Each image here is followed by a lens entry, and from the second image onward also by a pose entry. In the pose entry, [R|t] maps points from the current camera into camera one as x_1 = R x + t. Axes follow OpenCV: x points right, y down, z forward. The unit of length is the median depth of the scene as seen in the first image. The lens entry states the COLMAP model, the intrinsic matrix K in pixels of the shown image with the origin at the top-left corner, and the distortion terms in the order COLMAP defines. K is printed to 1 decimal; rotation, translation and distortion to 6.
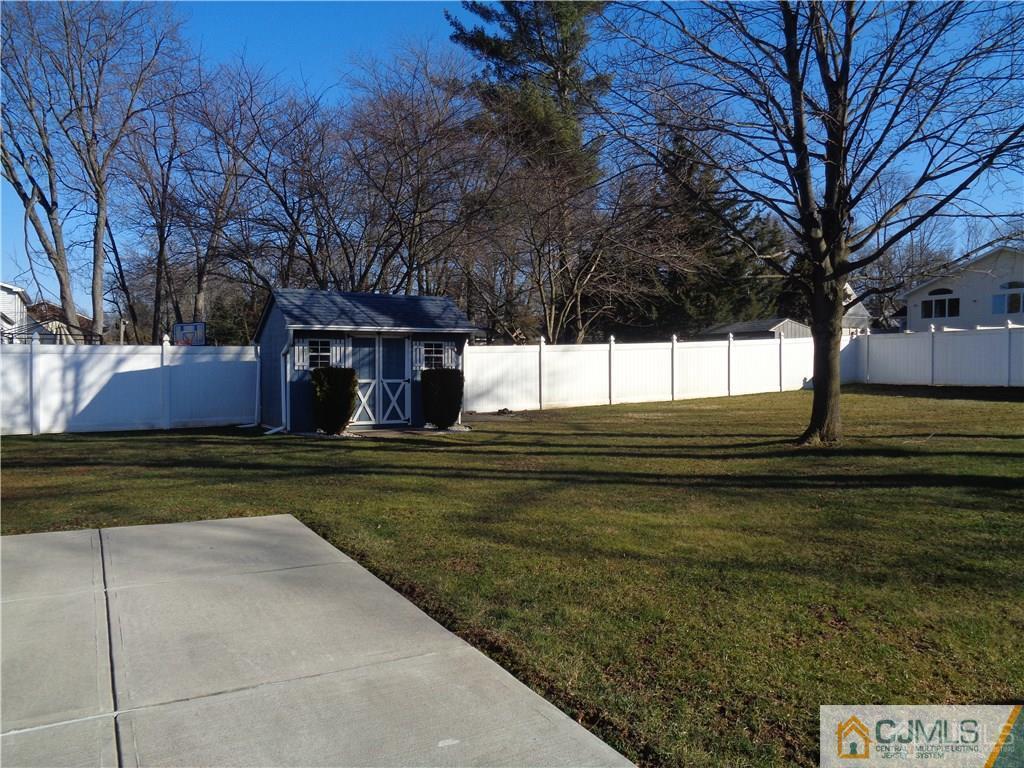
lens RADIAL K [[761.0, 0, 512.0], [0, 761.0, 384.0], [0, 0, 1]] dist [-0.005776, 0.002688]
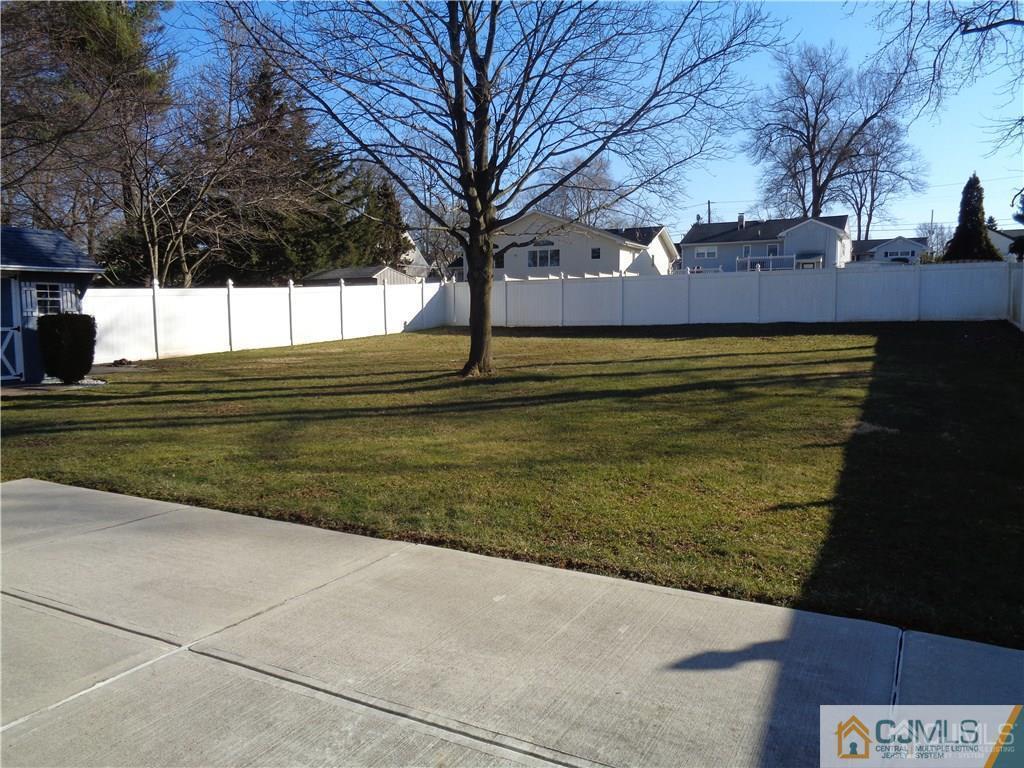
lens RADIAL K [[761.0, 0, 512.0], [0, 761.0, 384.0], [0, 0, 1]] dist [-0.005776, 0.002688]
pose [[0.843590, -0.056046, 0.534054, -0.126906], [0.018786, 0.997010, 0.074957, 0.004018], [-0.536659, -0.053201, 0.842121, -0.010162]]
